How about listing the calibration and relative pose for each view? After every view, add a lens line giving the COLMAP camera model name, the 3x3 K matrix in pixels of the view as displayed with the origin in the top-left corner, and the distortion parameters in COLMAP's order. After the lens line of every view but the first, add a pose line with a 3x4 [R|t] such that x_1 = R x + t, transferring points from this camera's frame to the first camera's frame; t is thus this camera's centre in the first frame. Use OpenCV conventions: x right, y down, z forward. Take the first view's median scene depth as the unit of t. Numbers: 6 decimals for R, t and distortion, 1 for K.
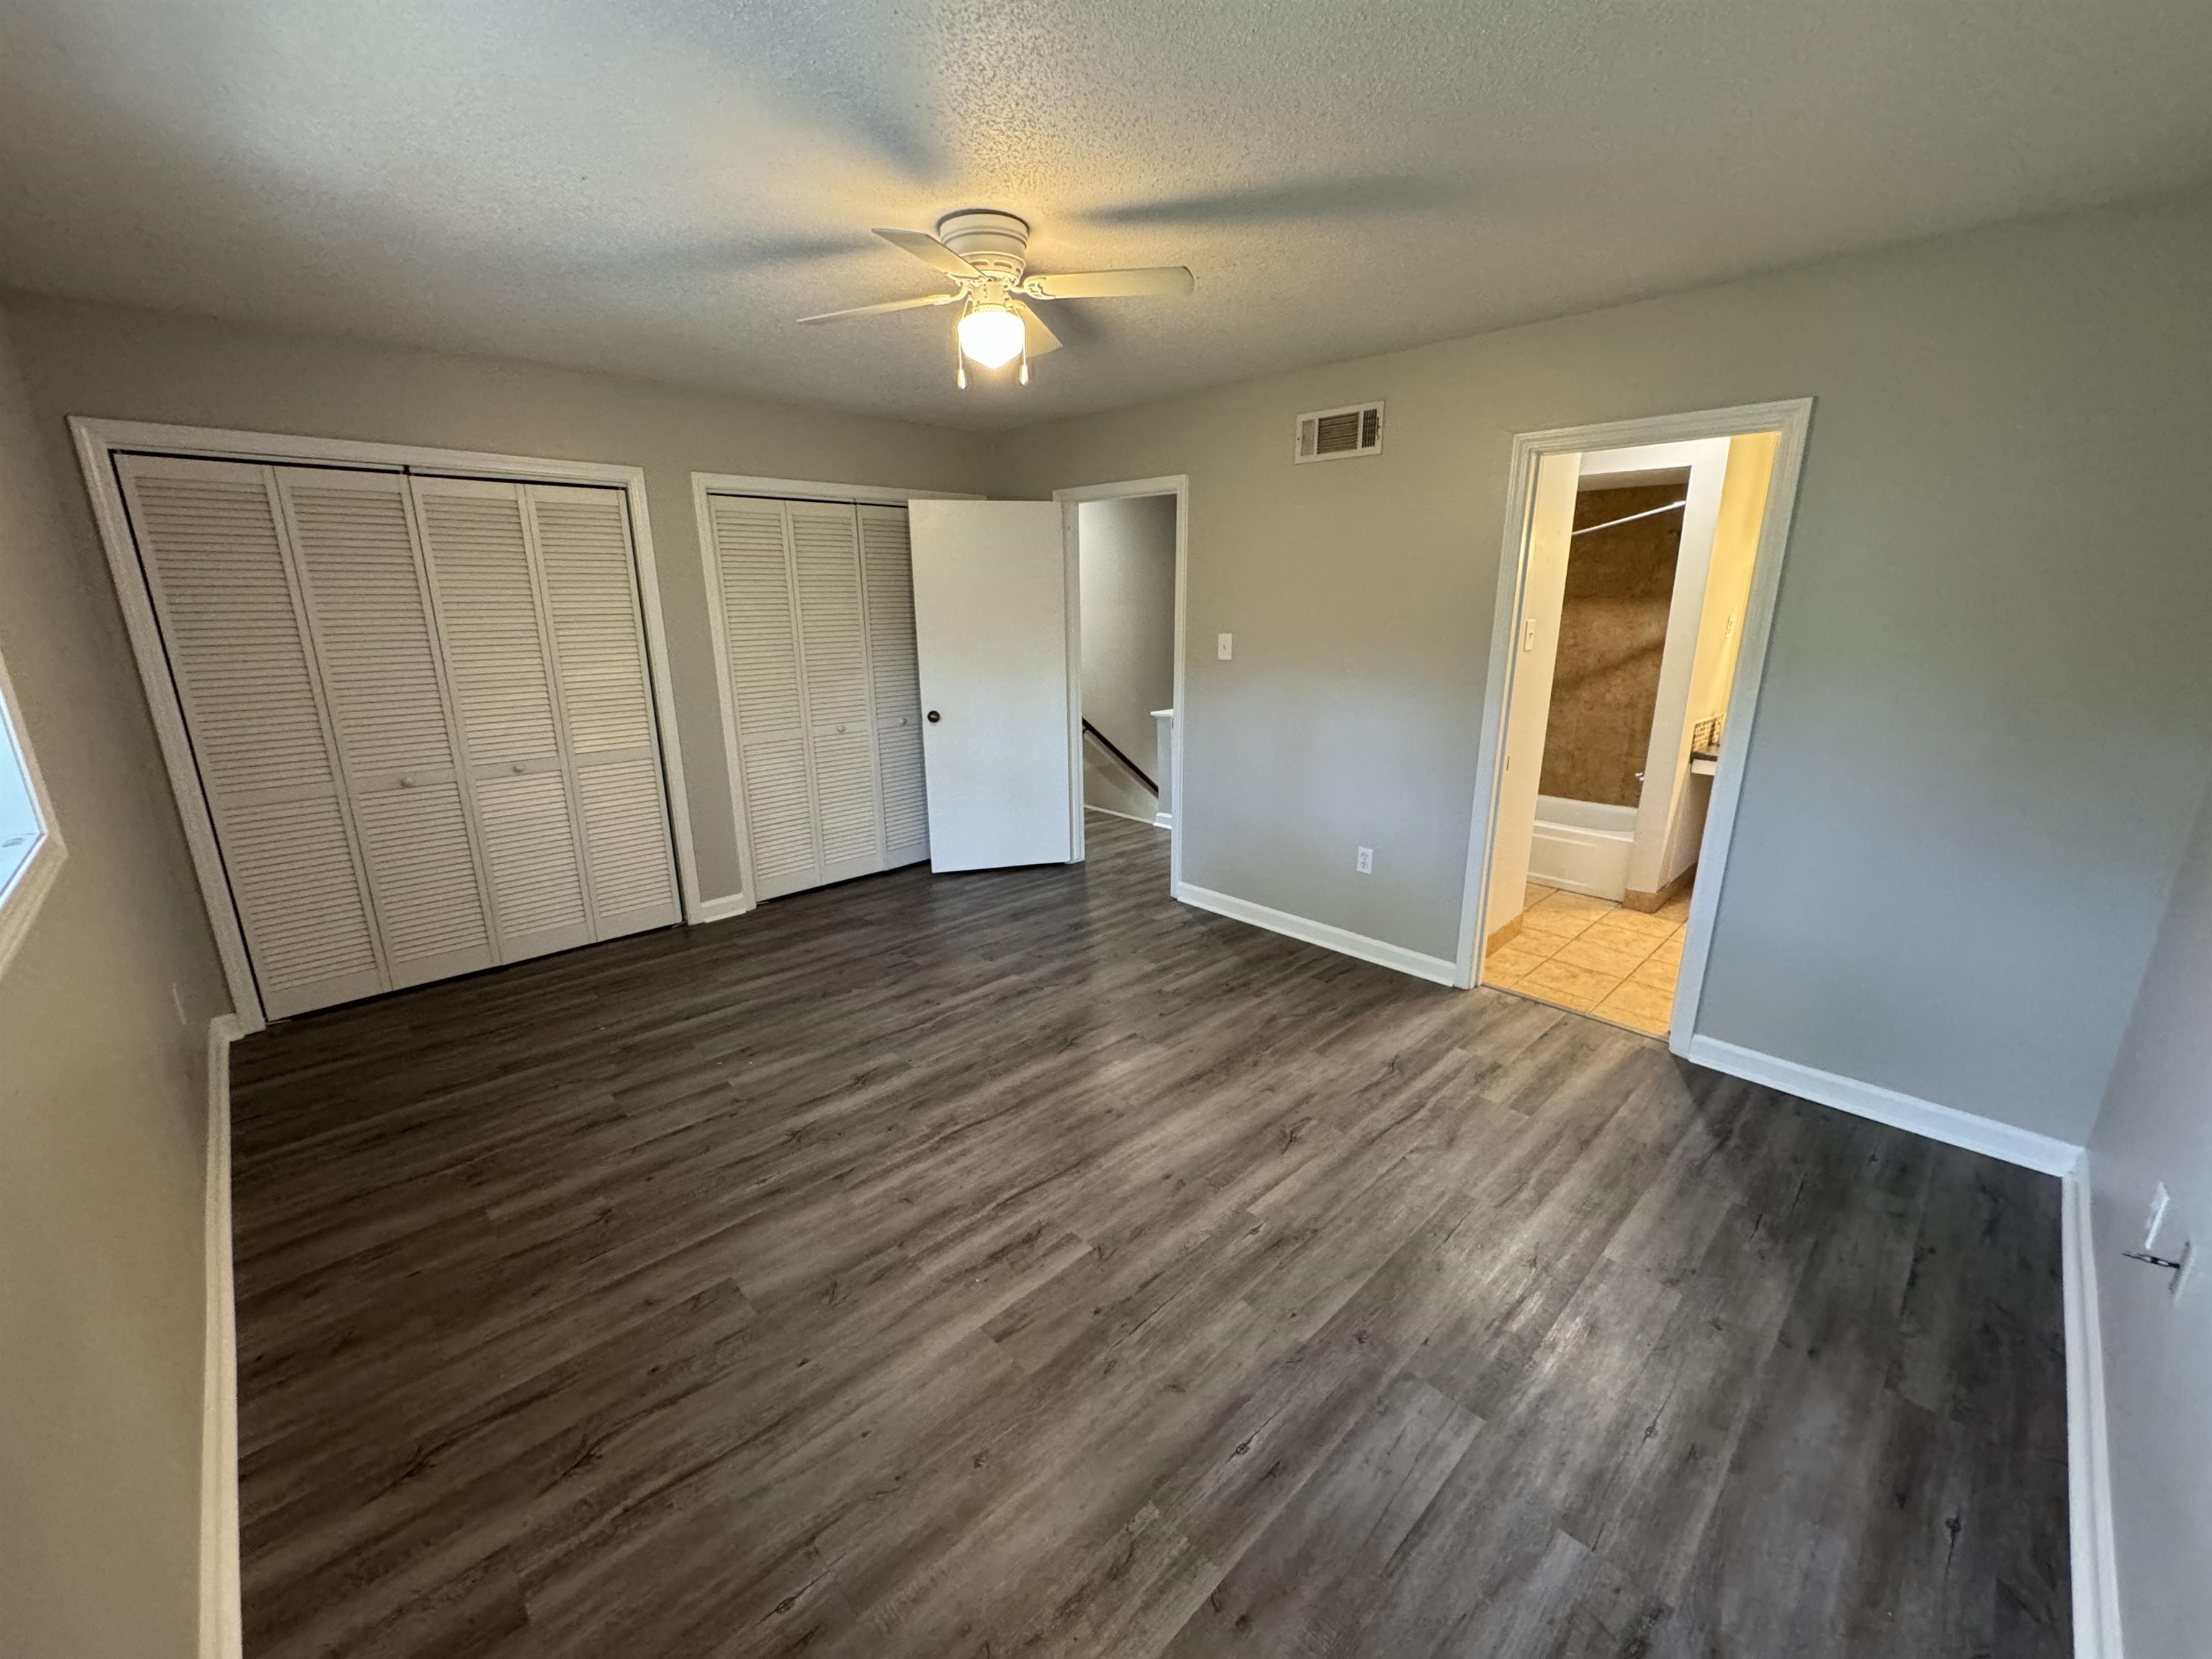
lens RADIAL K [[876.9, 0, 1106.0], [0, 876.9, 829.5], [0, 0, 1]] dist [-0.001942, -0.000214]
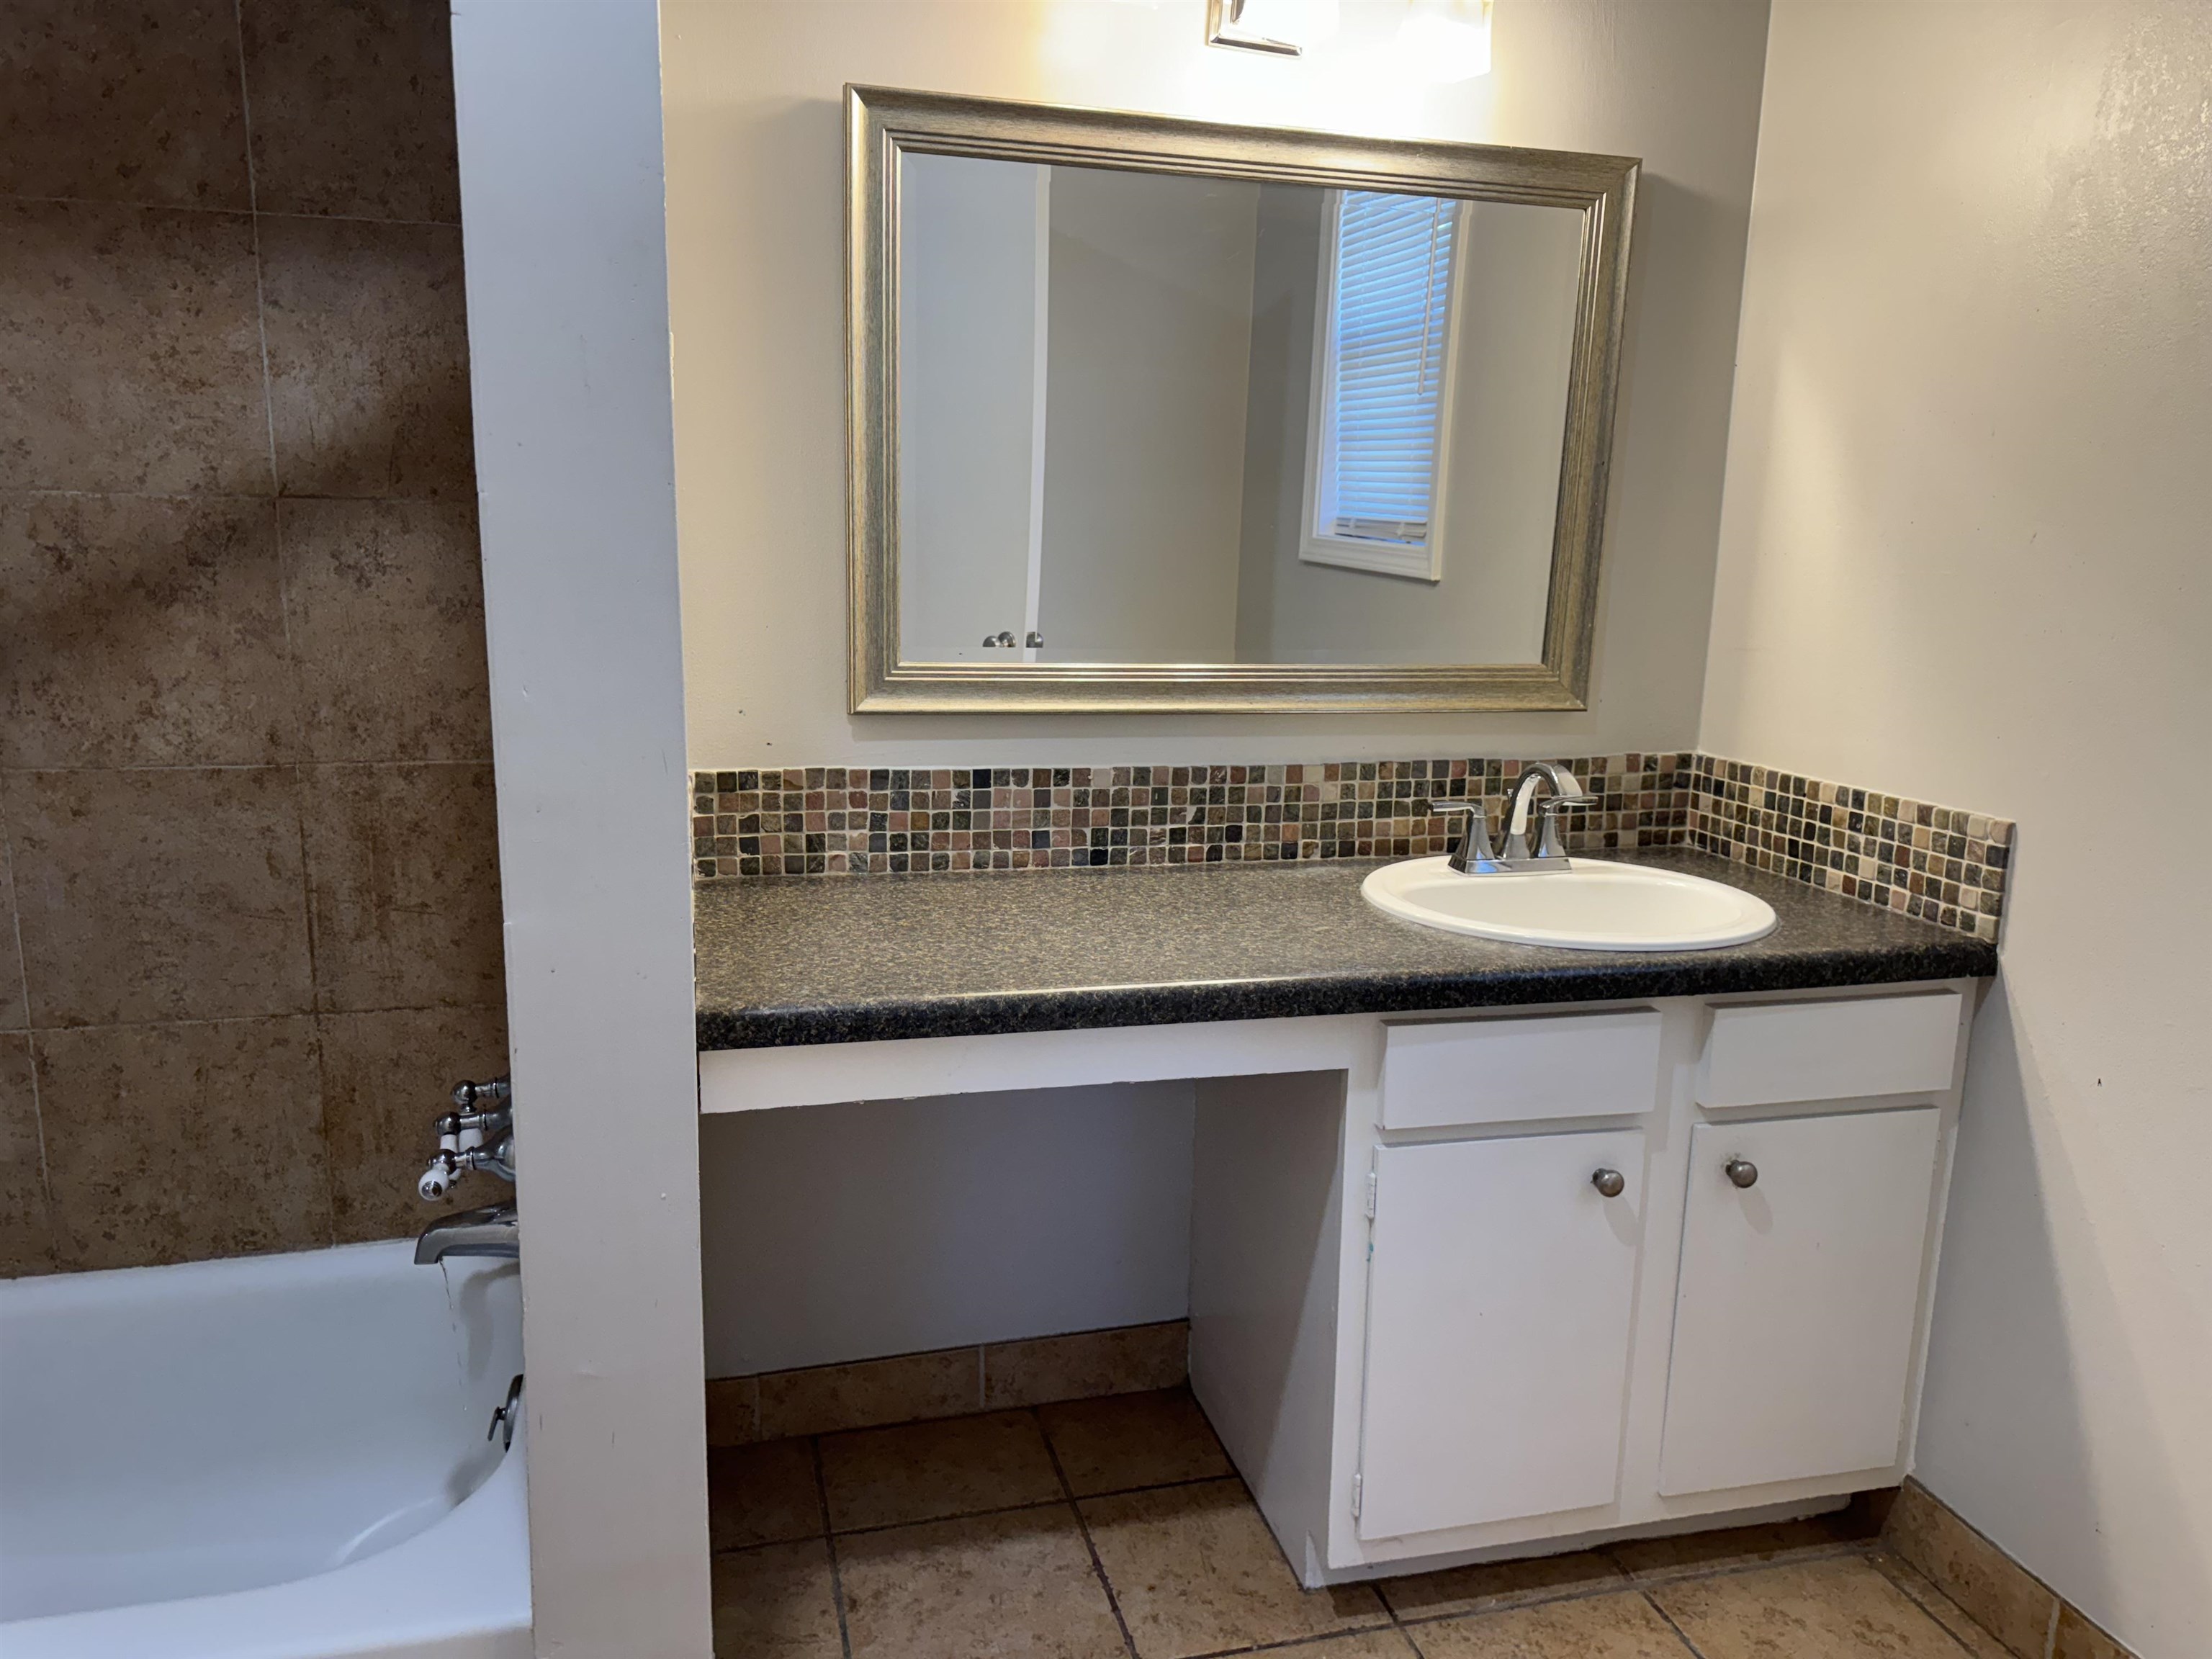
lens RADIAL K [[1578.3, 0, 1106.0], [0, 1578.3, 829.5], [0, 0, 1]] dist [-0.000390, -0.006176]
pose [[0.489649, -0.162422, 0.856658, 0.378501], [0.201338, 0.977006, 0.070159, -0.115760], [-0.848355, 0.138124, 0.511092, 0.653100]]
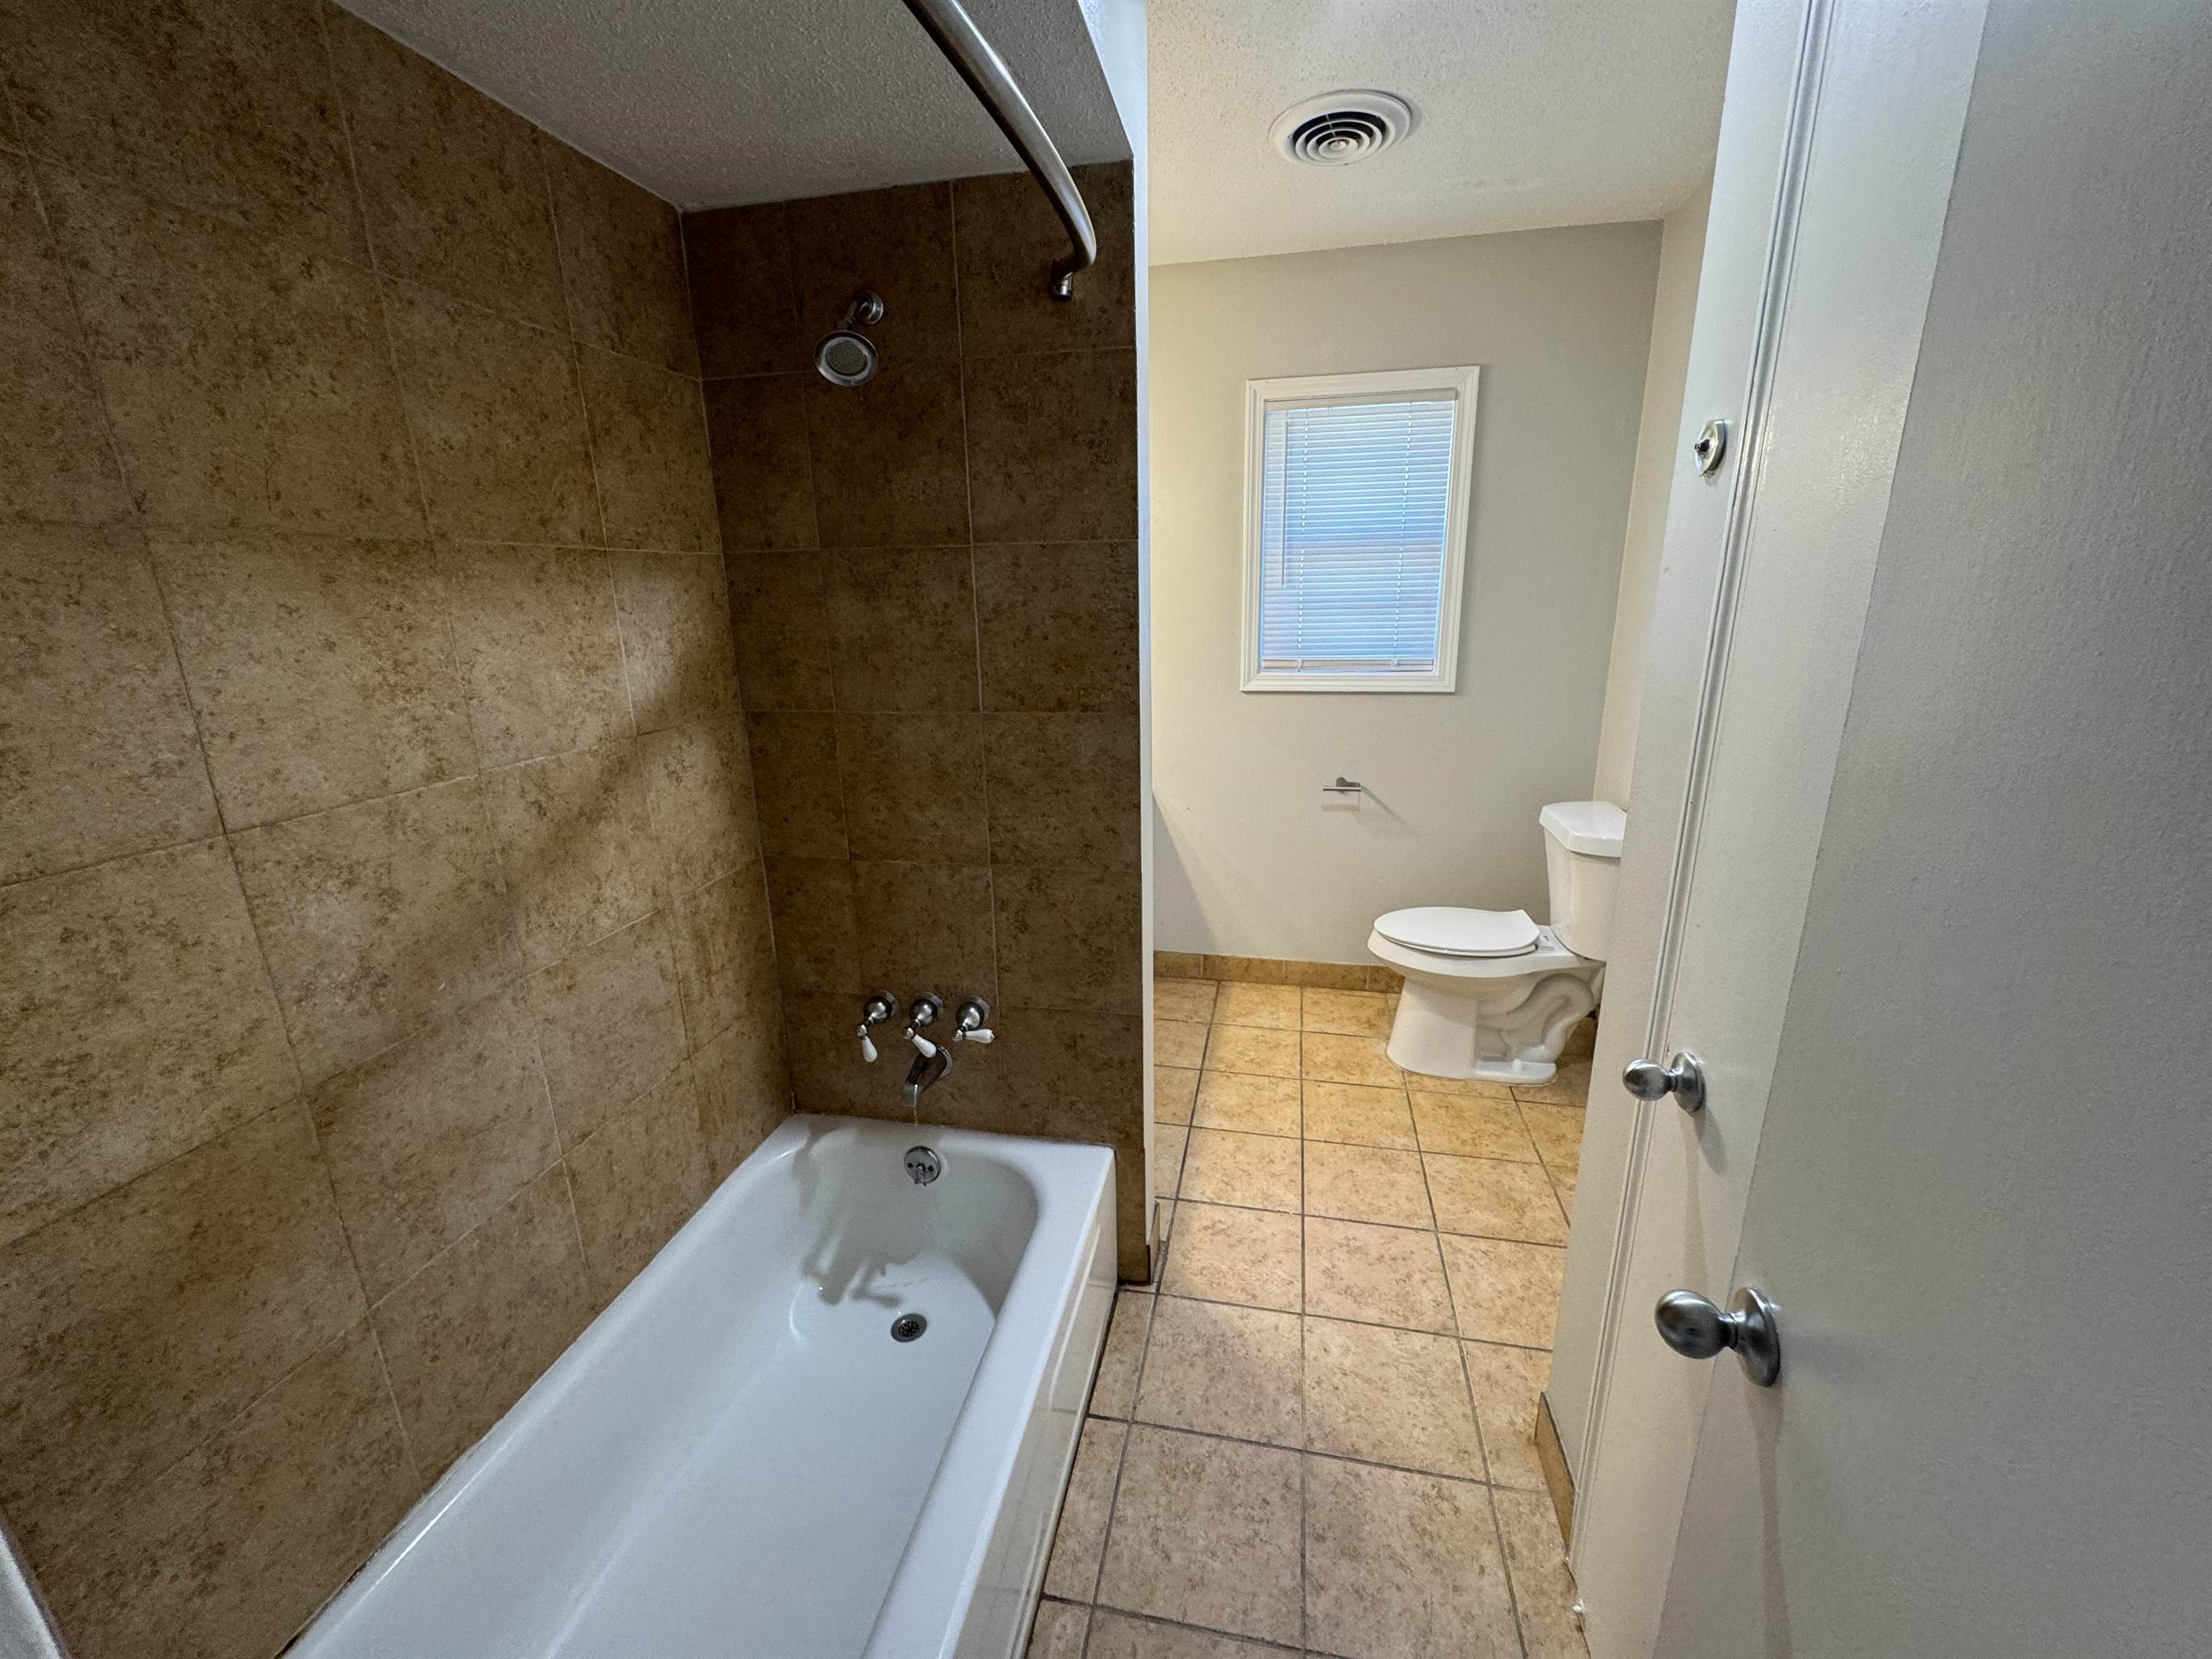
lens RADIAL K [[876.9, 0, 1106.0], [0, 876.9, 829.5], [0, 0, 1]] dist [-0.001942, -0.000214]
pose [[-0.557678, -0.208886, 0.803344, 0.271074], [0.233896, 0.889054, 0.393542, -0.251057], [-0.796422, 0.407369, -0.446949, 0.996117]]
